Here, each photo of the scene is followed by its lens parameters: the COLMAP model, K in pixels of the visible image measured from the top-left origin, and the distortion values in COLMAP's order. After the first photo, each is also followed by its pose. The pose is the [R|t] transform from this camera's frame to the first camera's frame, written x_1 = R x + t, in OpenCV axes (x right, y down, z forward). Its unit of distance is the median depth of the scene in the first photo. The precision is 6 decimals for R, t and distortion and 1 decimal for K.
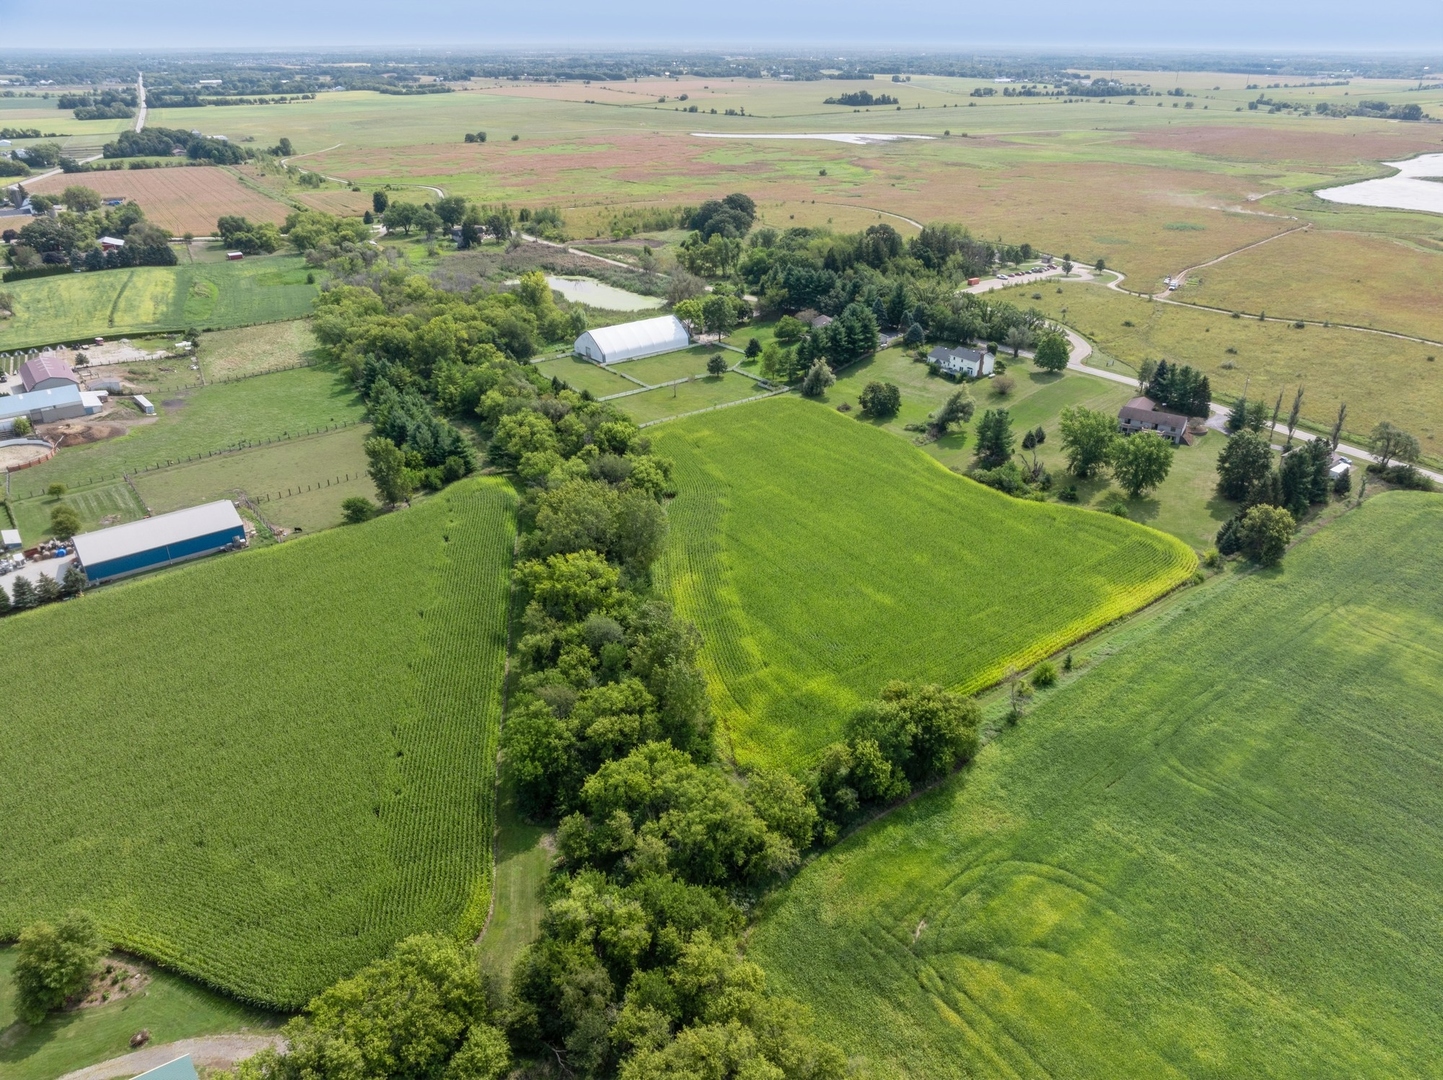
lens RADIAL K [[1012.6, 0, 714.6], [0, 1012.6, 541.0], [0, 0, 1]] dist [-0.062786, 0.034271]
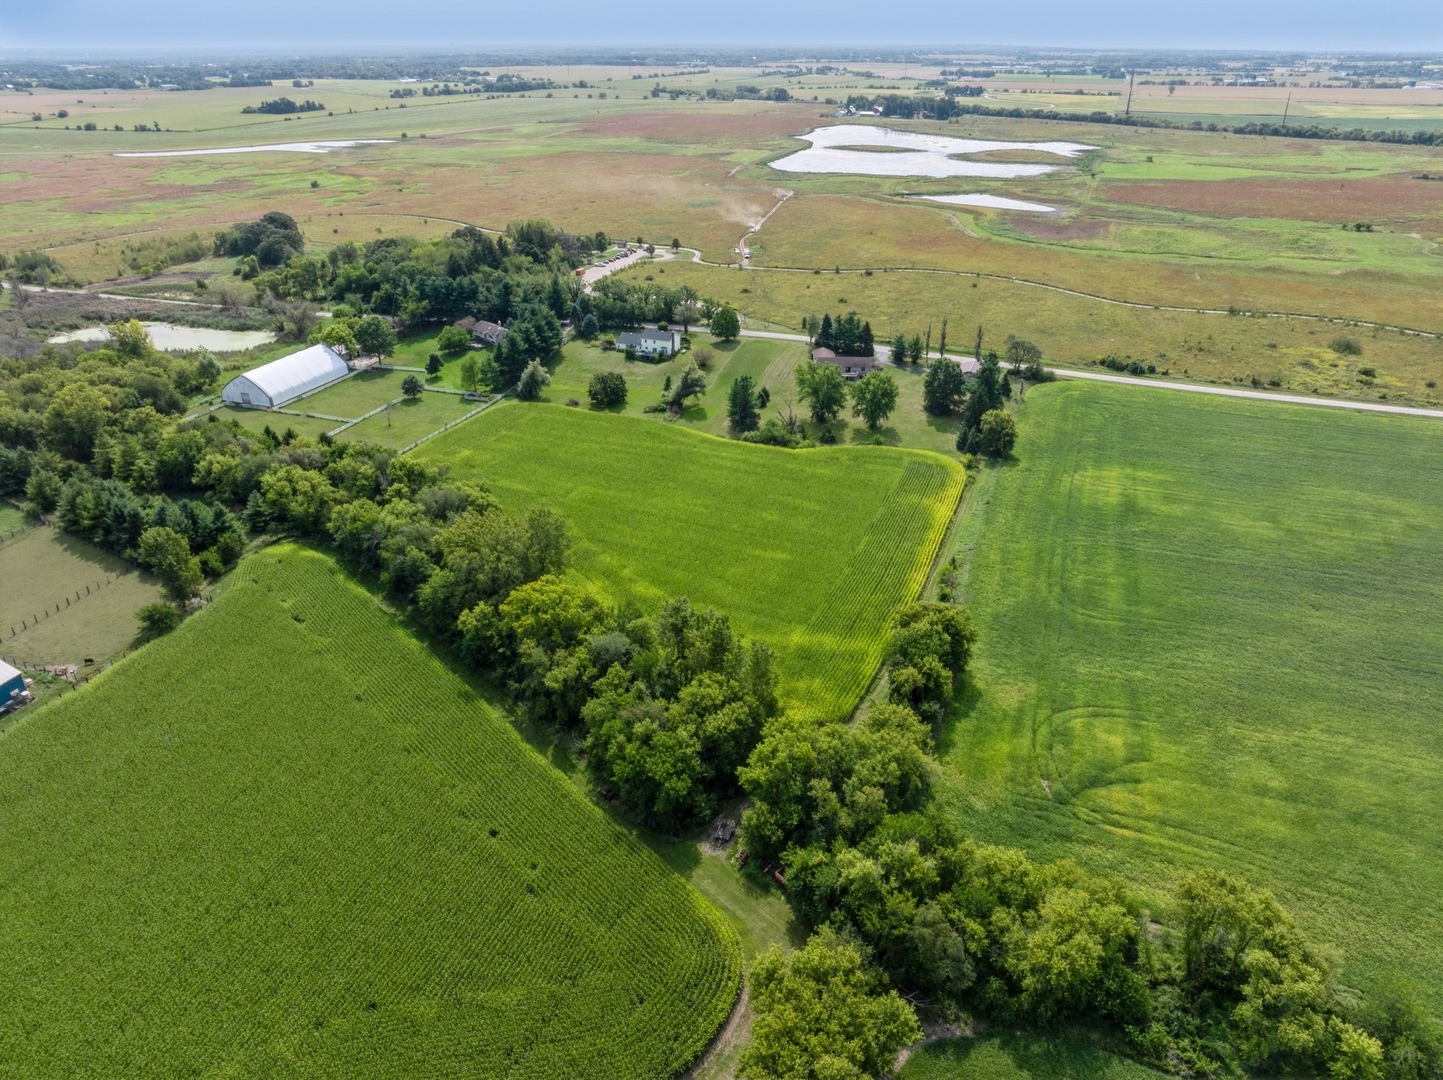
lens RADIAL K [[1018.2, 0, 716.6], [0, 1018.2, 539.1], [0, 0, 1]] dist [-0.060489, 0.027668]
pose [[0.848050, -0.235106, 0.474907, -0.238040], [0.236815, 0.969866, 0.057254, -0.022216], [-0.474057, 0.063911, 0.878172, 0.043288]]
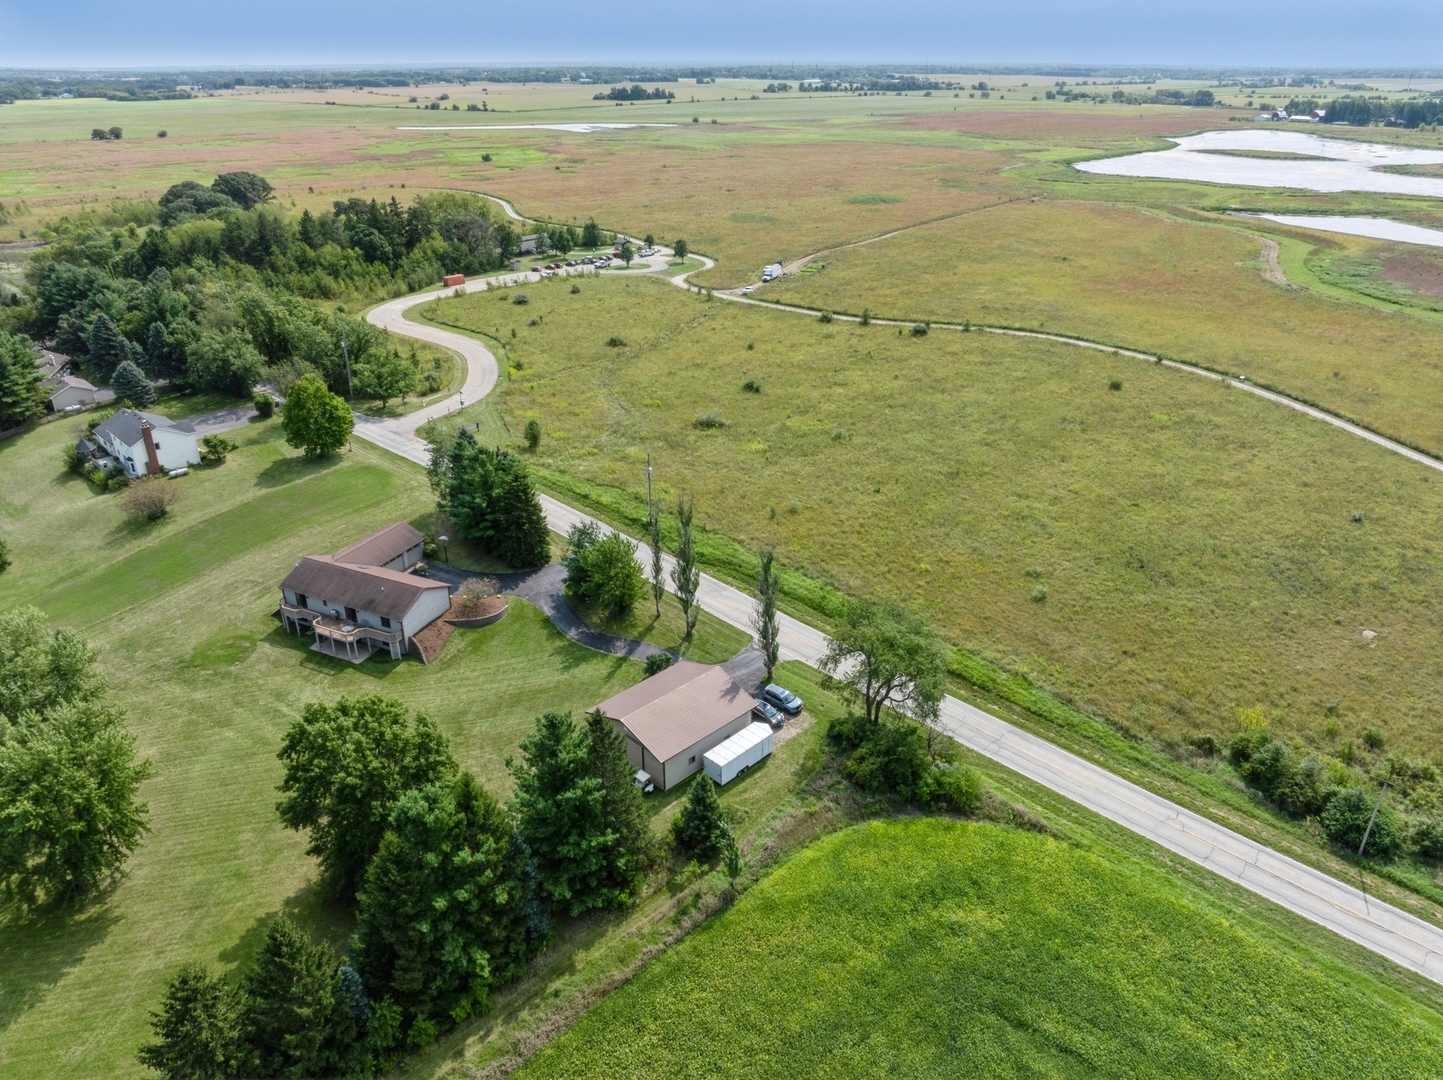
lens RADIAL K [[1016.3, 0, 719.7], [0, 1016.3, 537.2], [0, 0, 1]] dist [-0.059854, 0.029826]
pose [[0.990932, -0.058580, 0.120922, 0.434685], [0.061128, 0.997977, -0.017462, -0.104272], [-0.119654, 0.024695, 0.992508, 0.479165]]
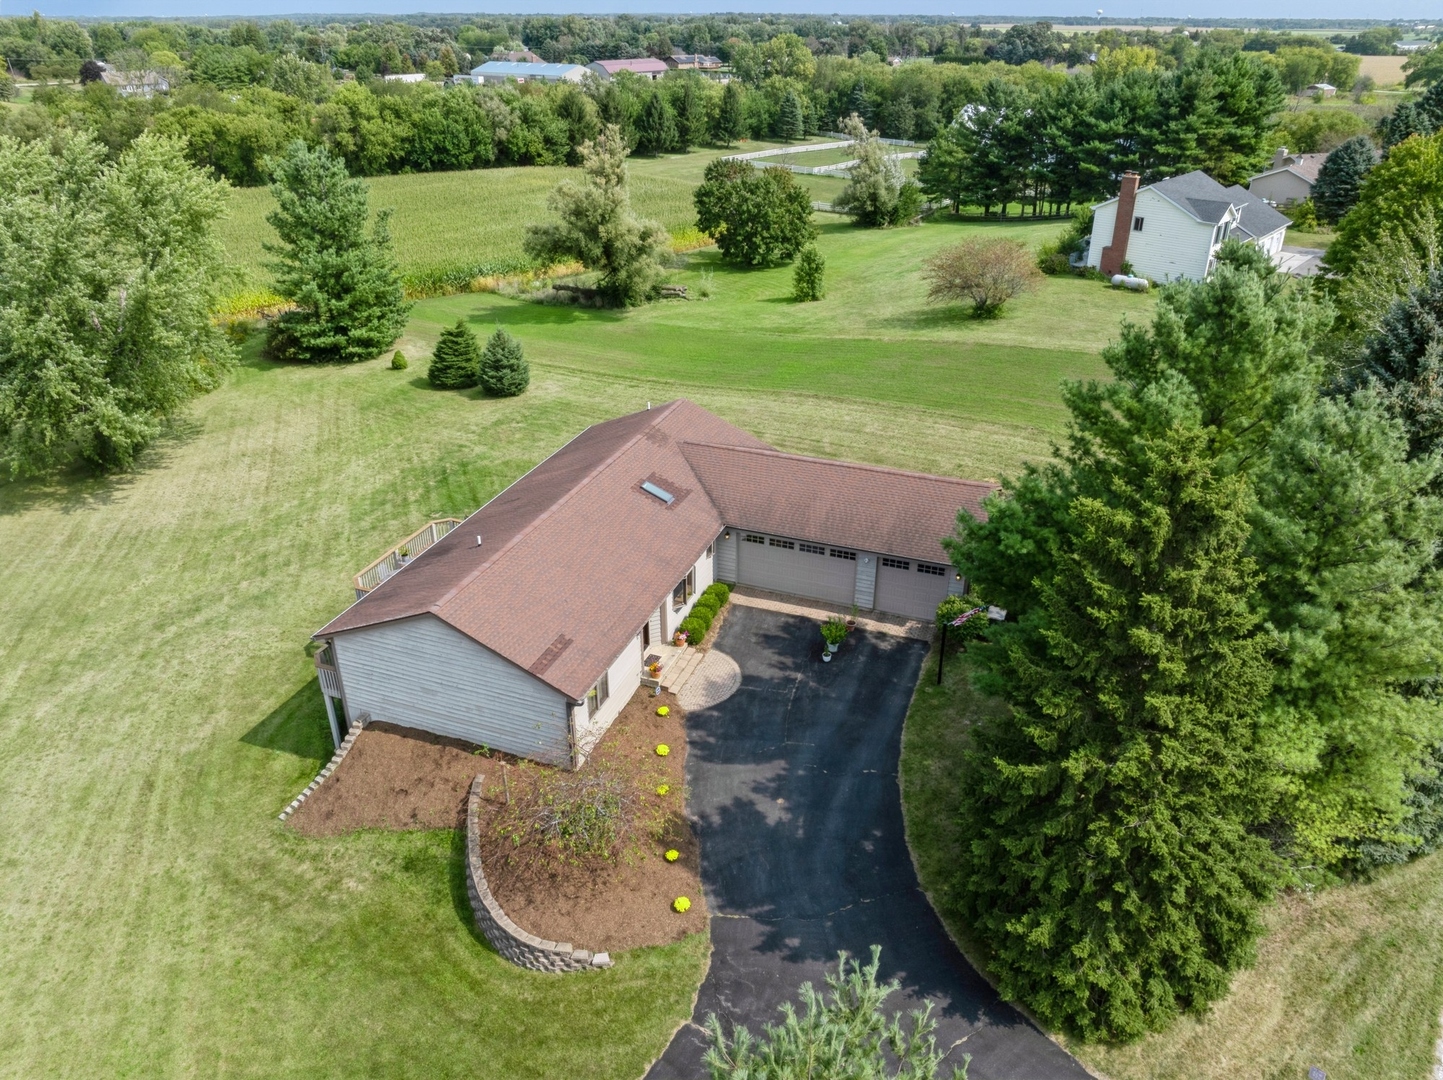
lens RADIAL K [[1005.6, 0, 721.5], [0, 1005.6, 540.0], [0, 0, 1]] dist [-0.032091, -0.000222]
pose [[0.211399, 0.457863, -0.863523, 0.450744], [-0.442133, 0.832726, 0.333295, -0.140372], [0.871682, 0.311334, 0.378474, 0.792392]]
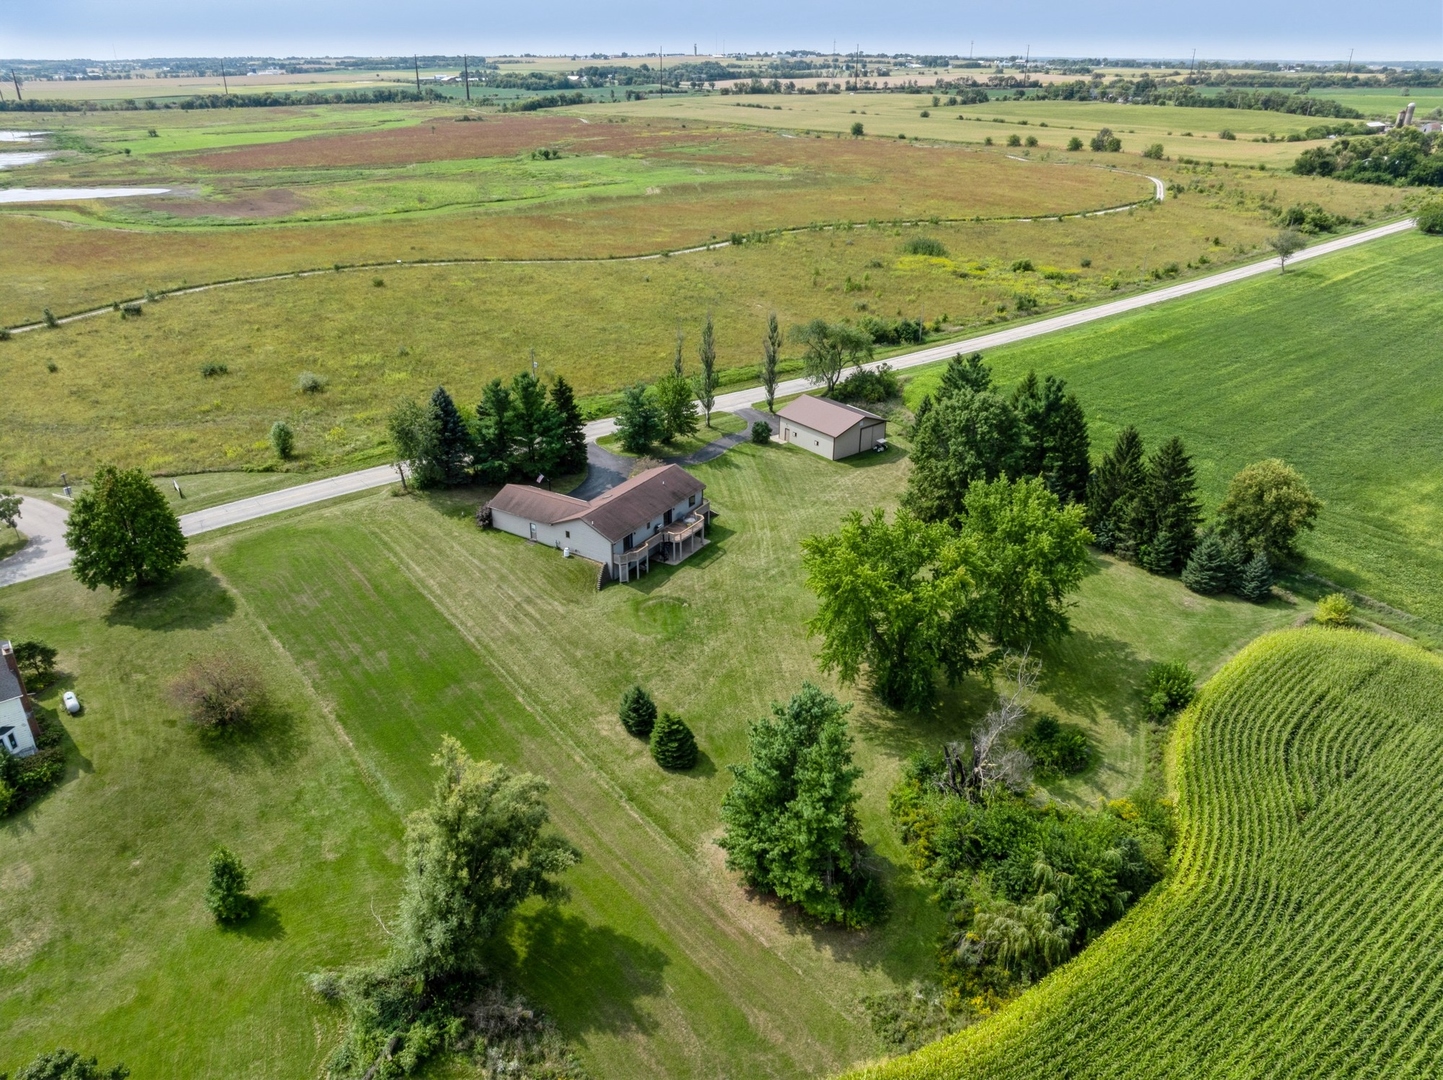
lens RADIAL K [[1012.6, 0, 714.6], [0, 1012.6, 541.0], [0, 0, 1]] dist [-0.062786, 0.034271]
pose [[-0.018726, -0.437497, 0.899025, 0.063039], [0.449515, 0.799496, 0.398425, -0.208276], [-0.893076, 0.411587, 0.181690, 0.741791]]
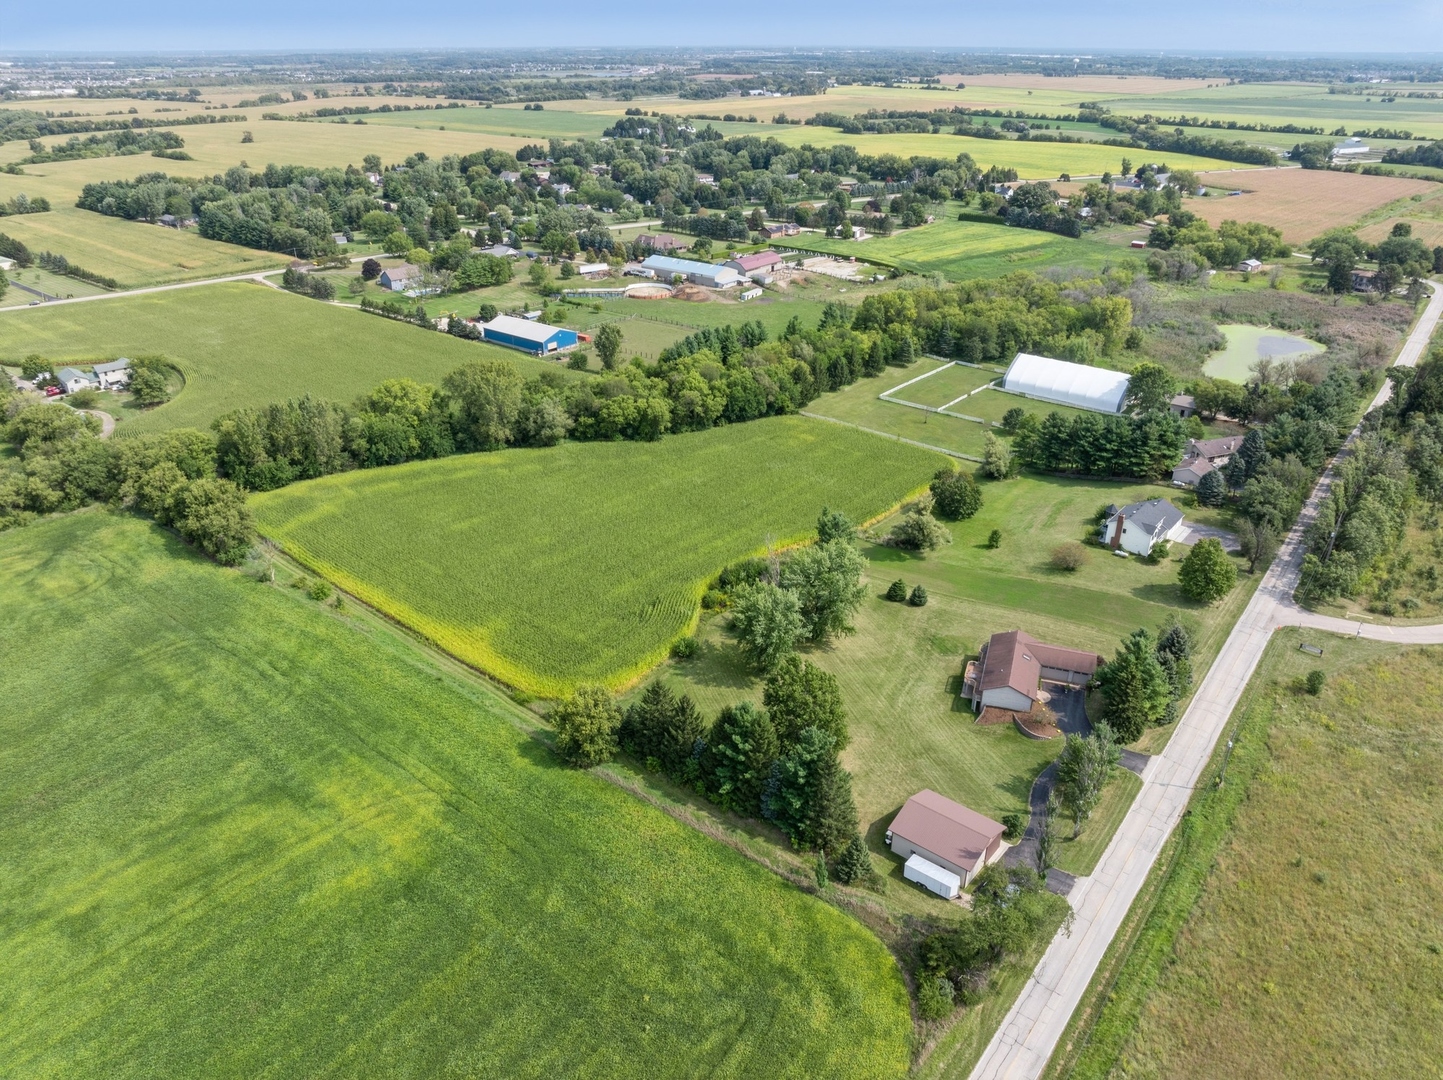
lens RADIAL K [[1012.6, 0, 714.6], [0, 1012.6, 541.0], [0, 0, 1]] dist [-0.062786, 0.034271]
pose [[0.222900, 0.436704, -0.871553, 0.724297], [-0.439467, 0.843059, 0.310033, -0.239510], [0.870164, 0.313913, 0.379835, 0.490187]]
